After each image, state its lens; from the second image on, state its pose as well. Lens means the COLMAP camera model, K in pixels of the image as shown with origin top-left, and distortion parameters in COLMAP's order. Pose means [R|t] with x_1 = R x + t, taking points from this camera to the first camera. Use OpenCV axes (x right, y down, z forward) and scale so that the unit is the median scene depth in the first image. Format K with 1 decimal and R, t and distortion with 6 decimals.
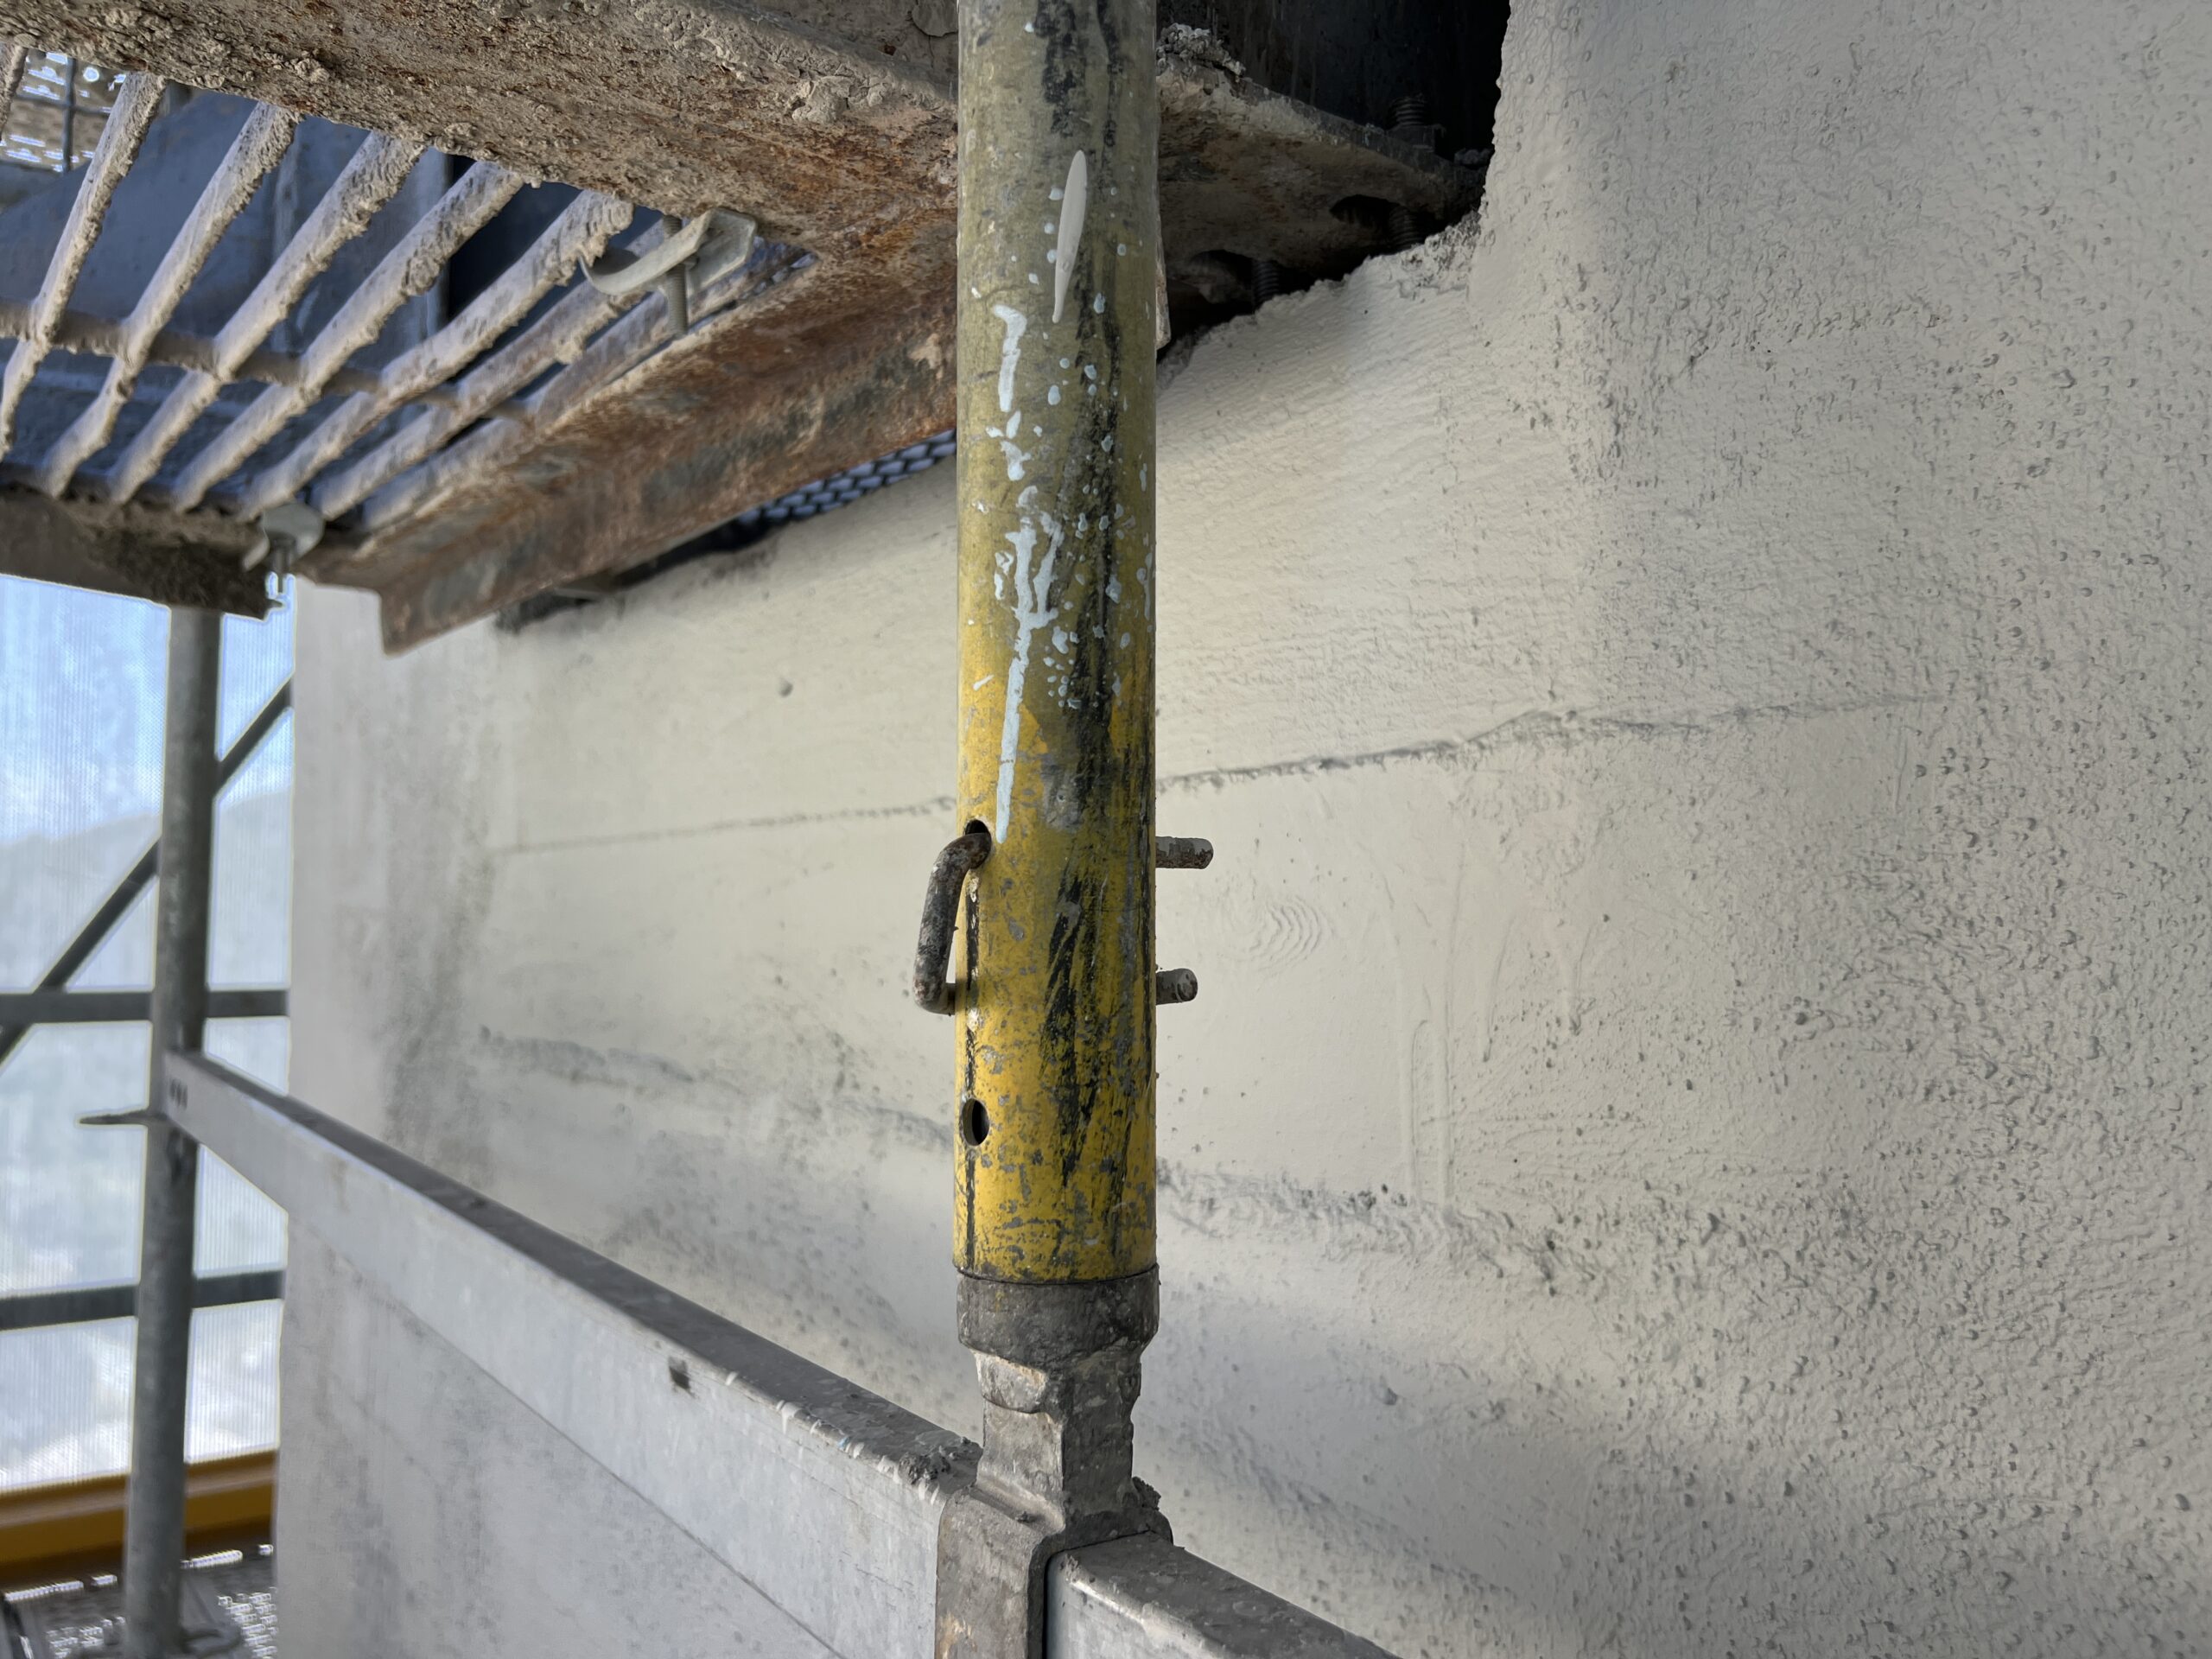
lens RADIAL K [[1686.7, 0, 1092.0], [0, 1686.7, 826.5], [0, 0, 1]] dist [-0.025421, -0.016150]
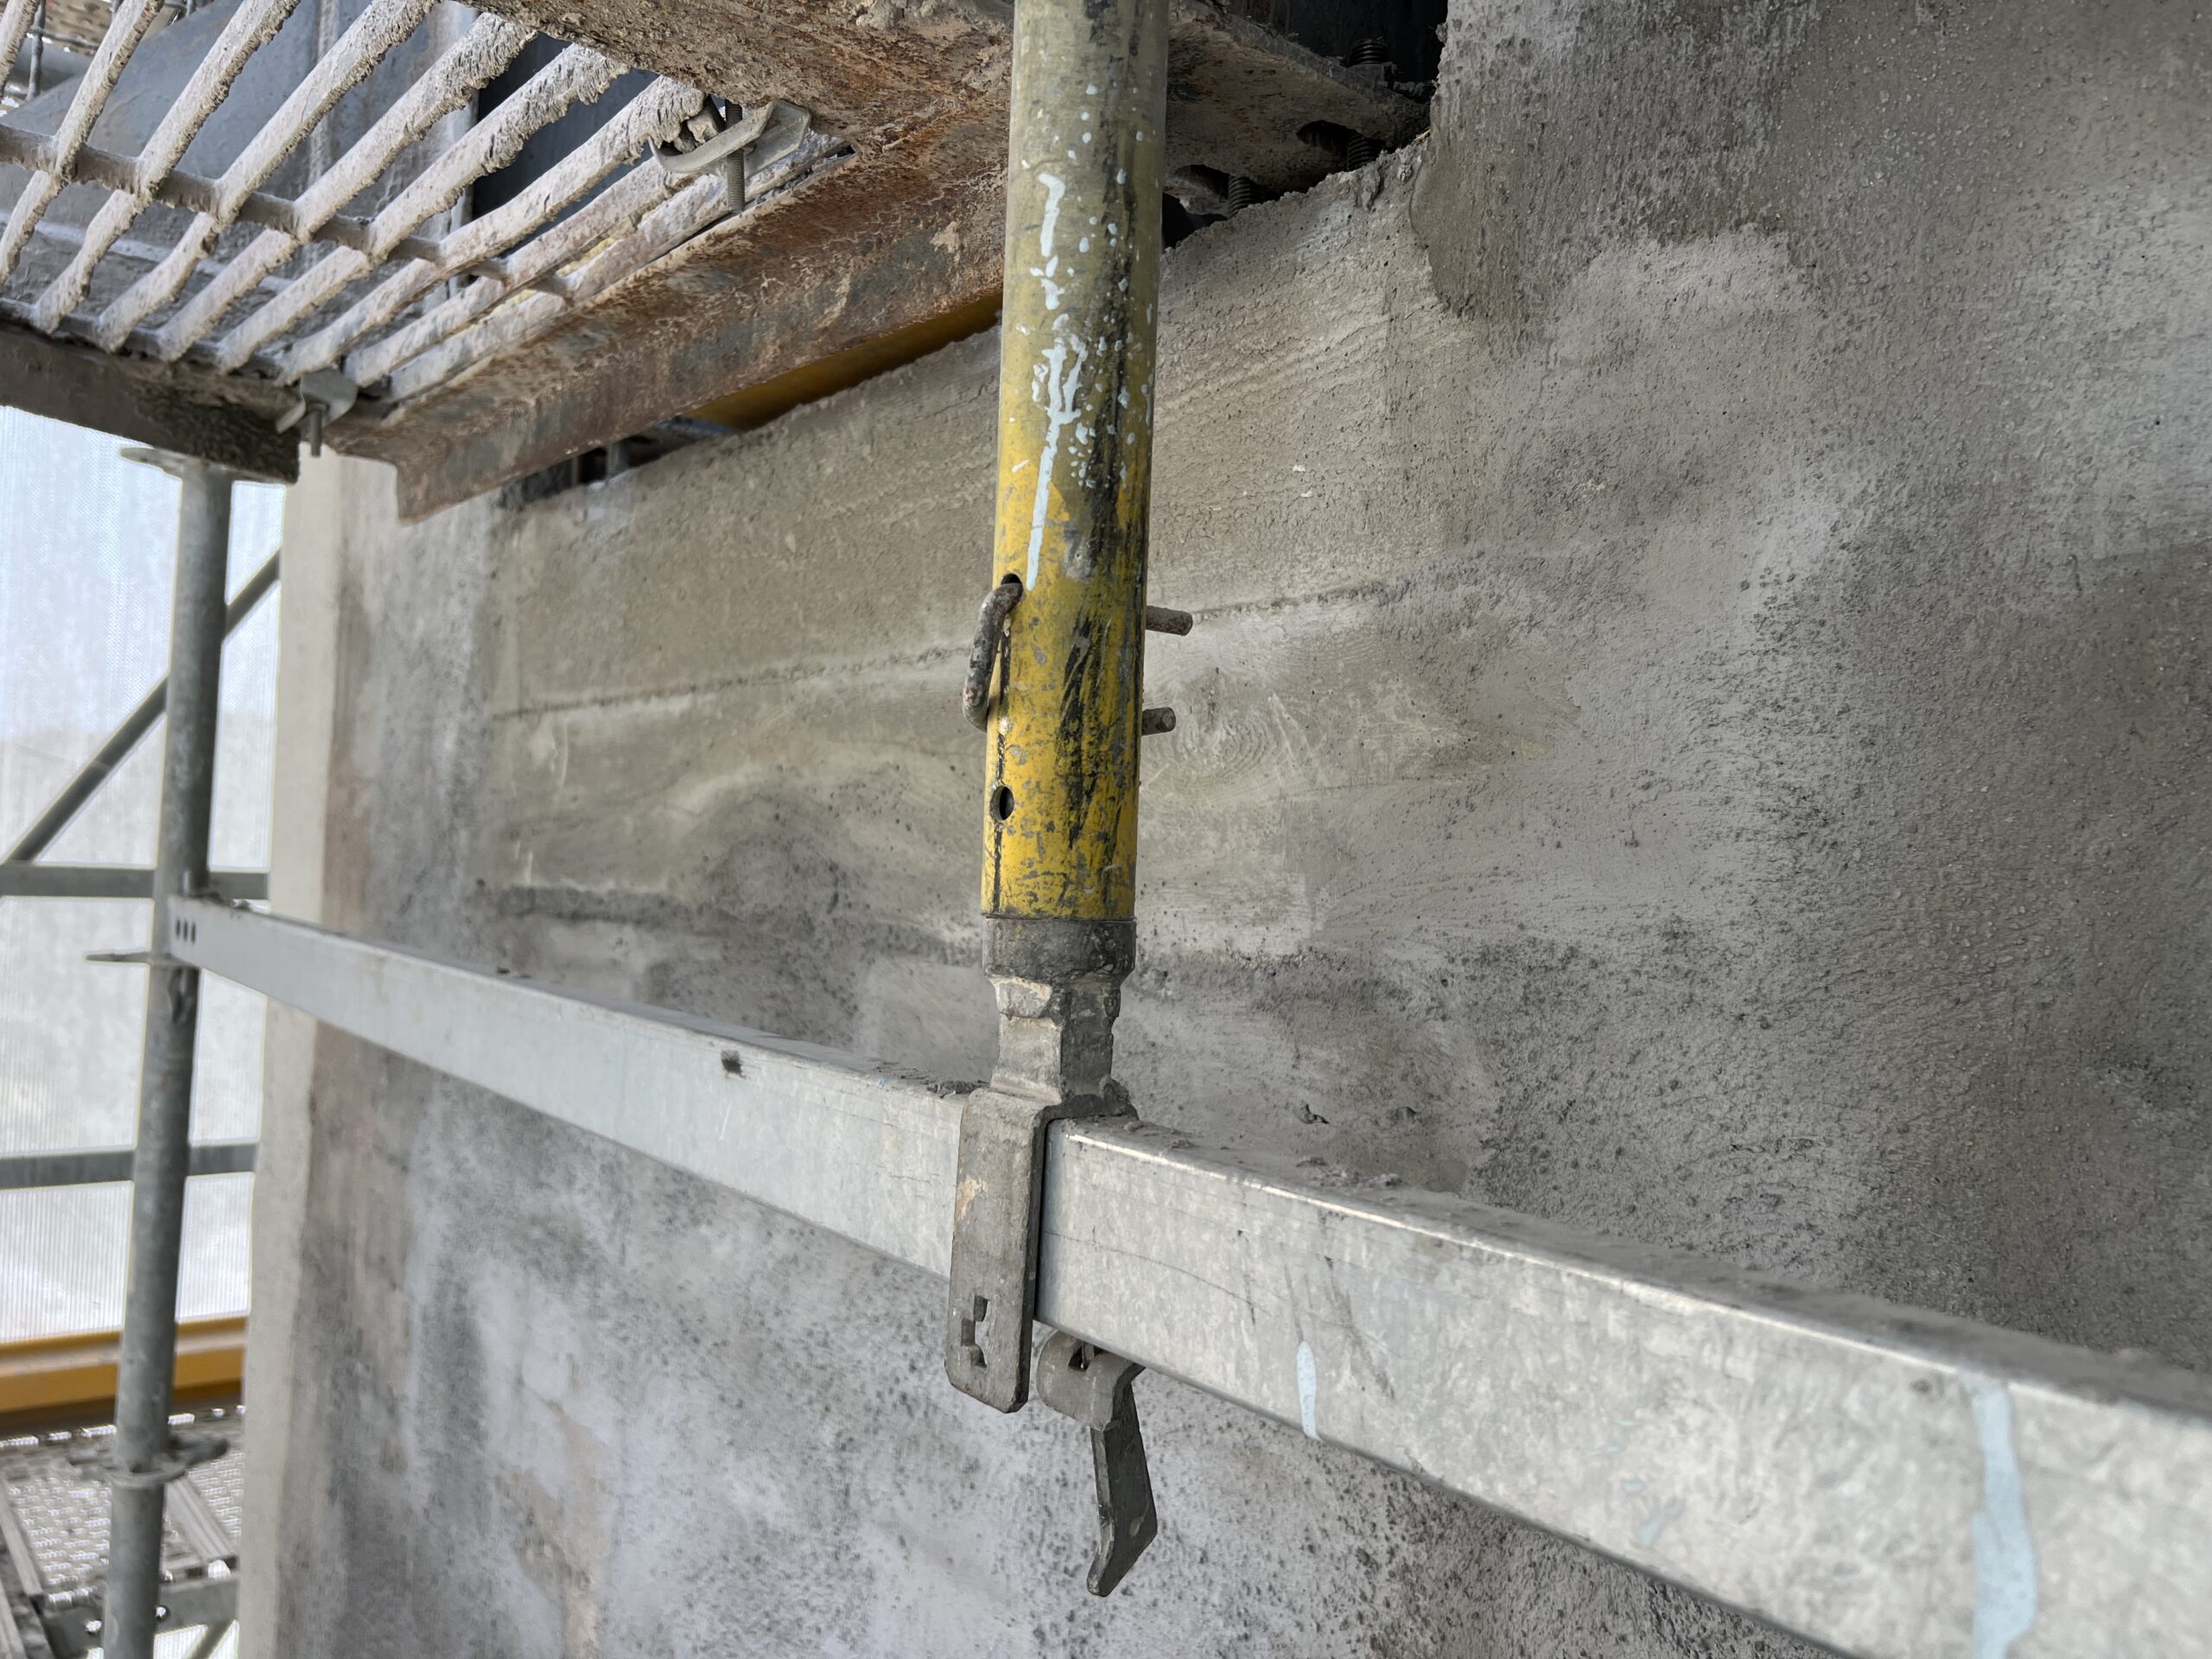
lens RADIAL K [[1686.7, 0, 1097.8], [0, 1686.7, 827.1], [0, 0, 1]] dist [-0.025421, -0.016150]
pose [[0.998551, 0.037554, 0.038540, -0.033494], [-0.038656, 0.998853, 0.028248, 0.114836], [-0.037434, -0.029697, 0.998858, -0.227504]]
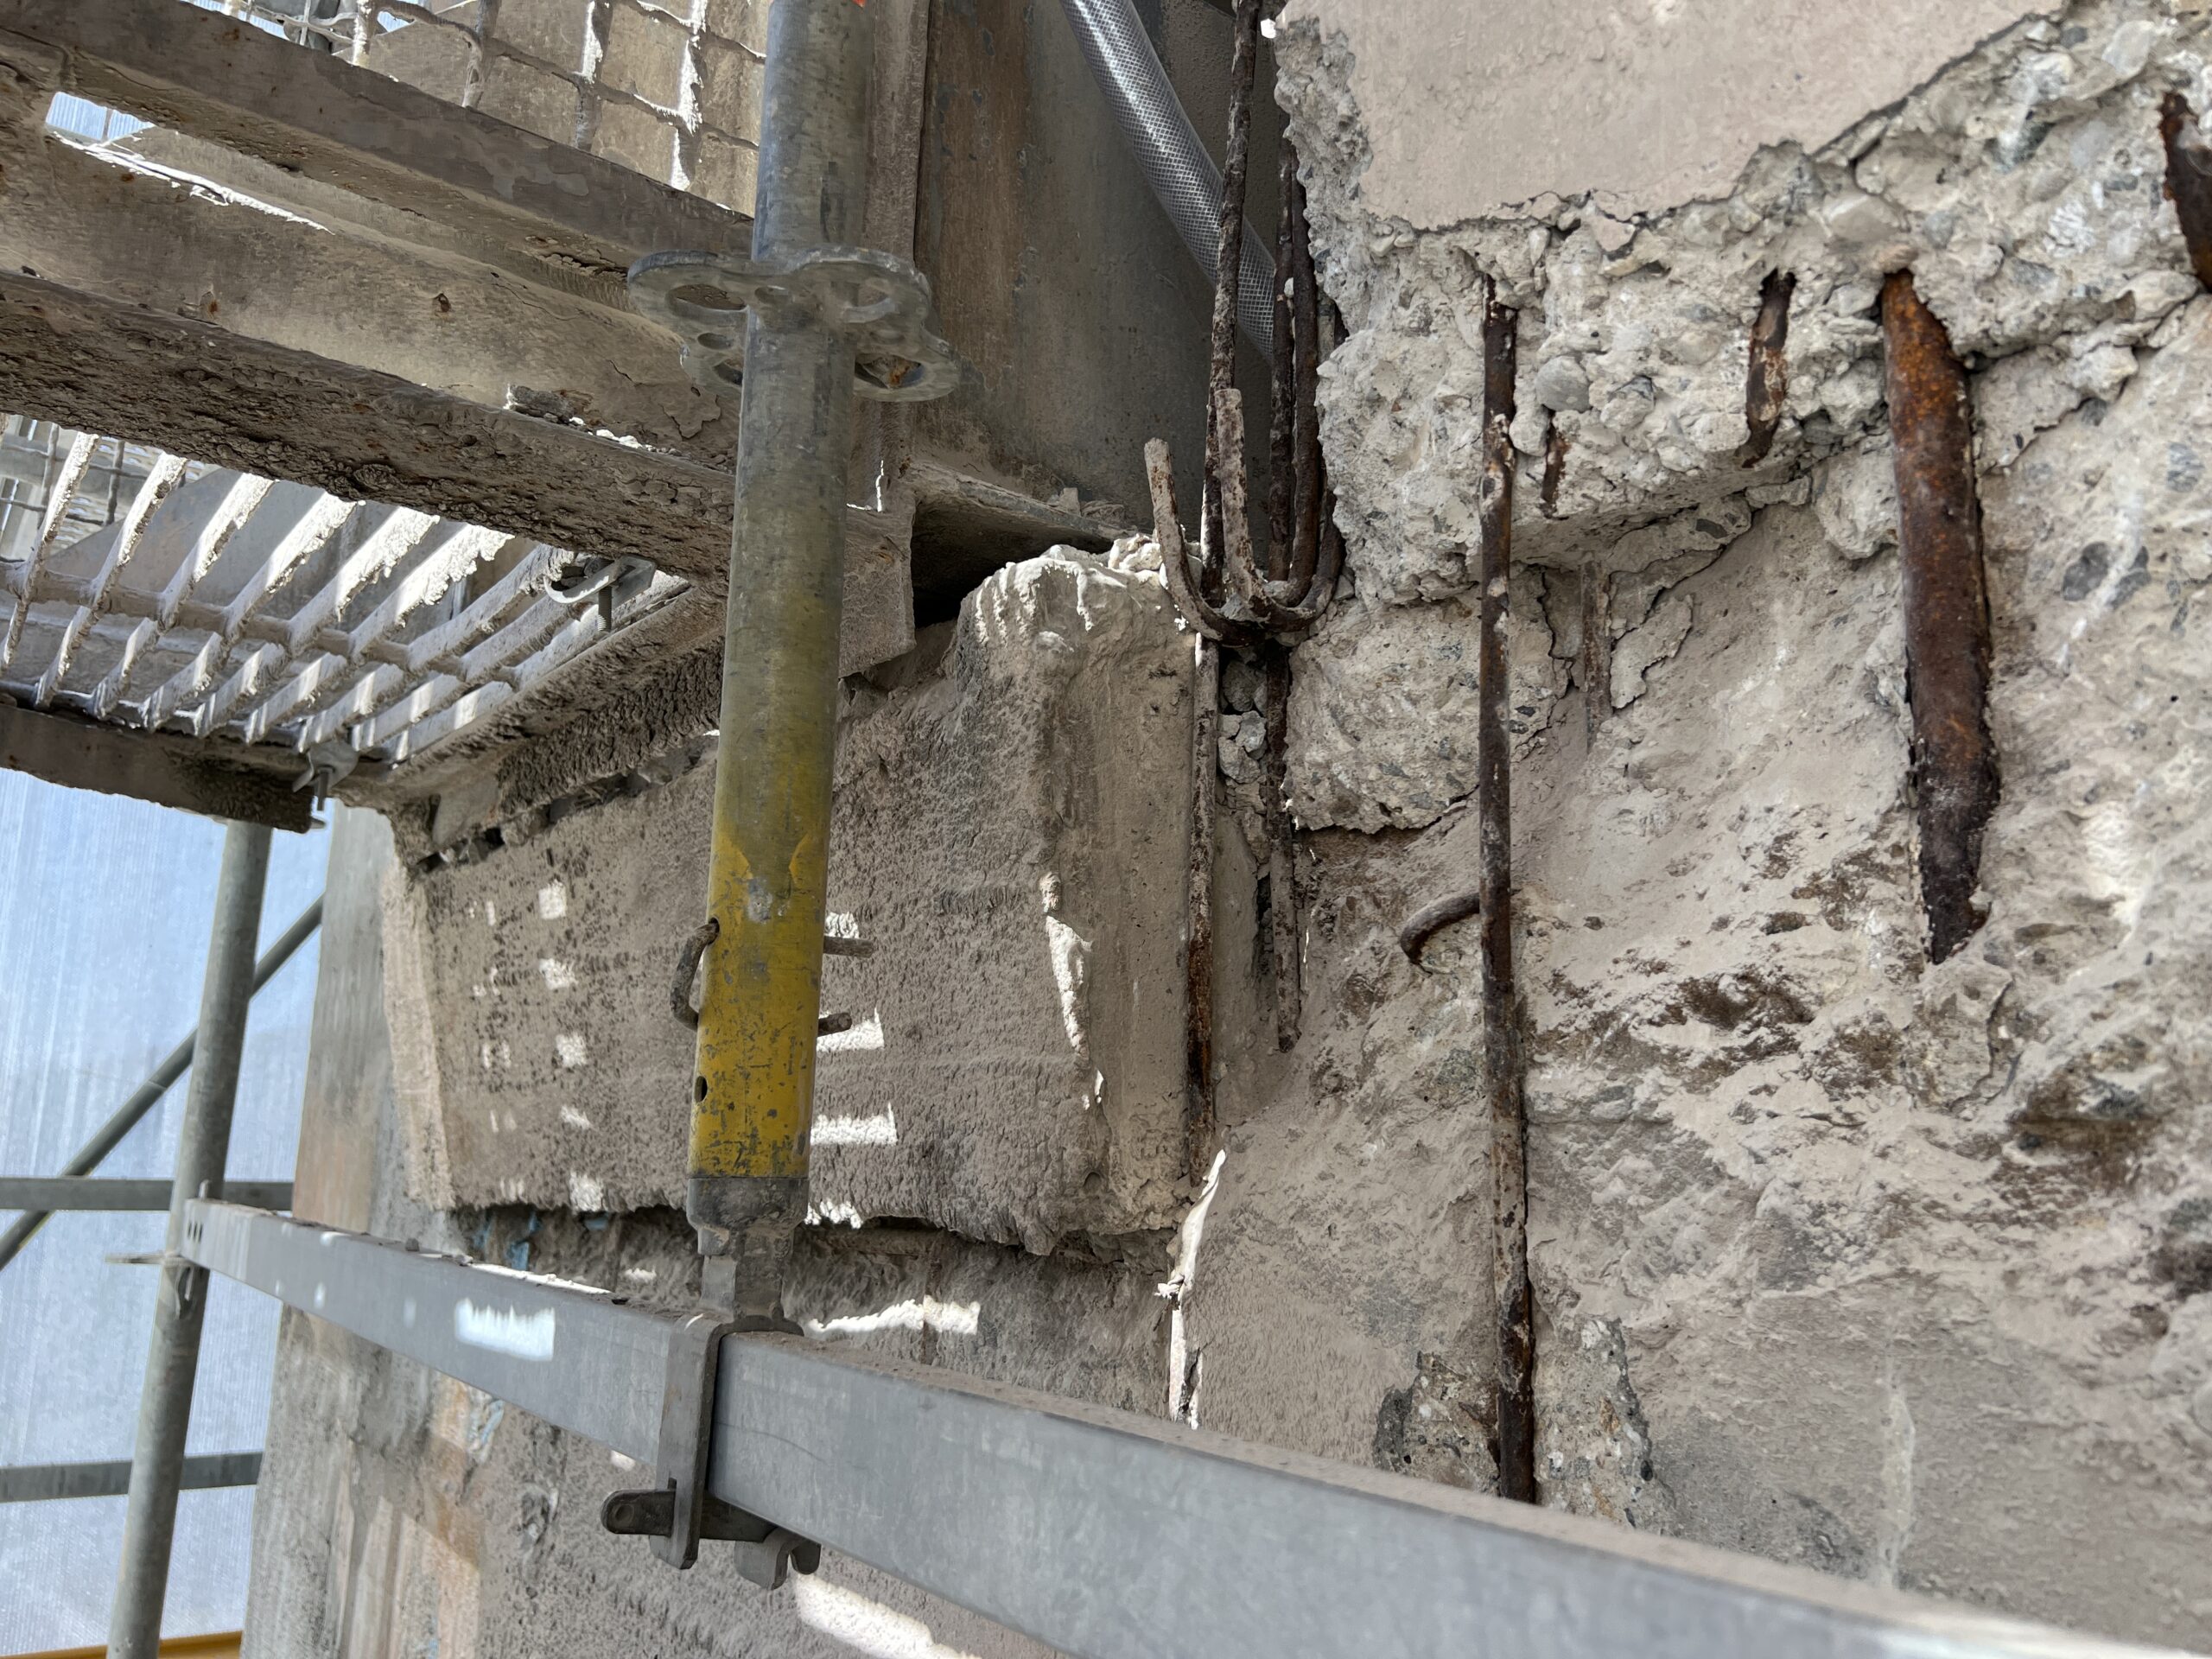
lens RADIAL K [[1686.7, 0, 1113.3], [0, 1686.7, 818.5], [0, 0, 1]] dist [-0.025421, -0.016150]
pose [[0.999811, 0.018952, -0.004364, 0.264713], [-0.019402, 0.987405, -0.157017, 0.123176], [0.001333, 0.157072, 0.987586, -0.557214]]
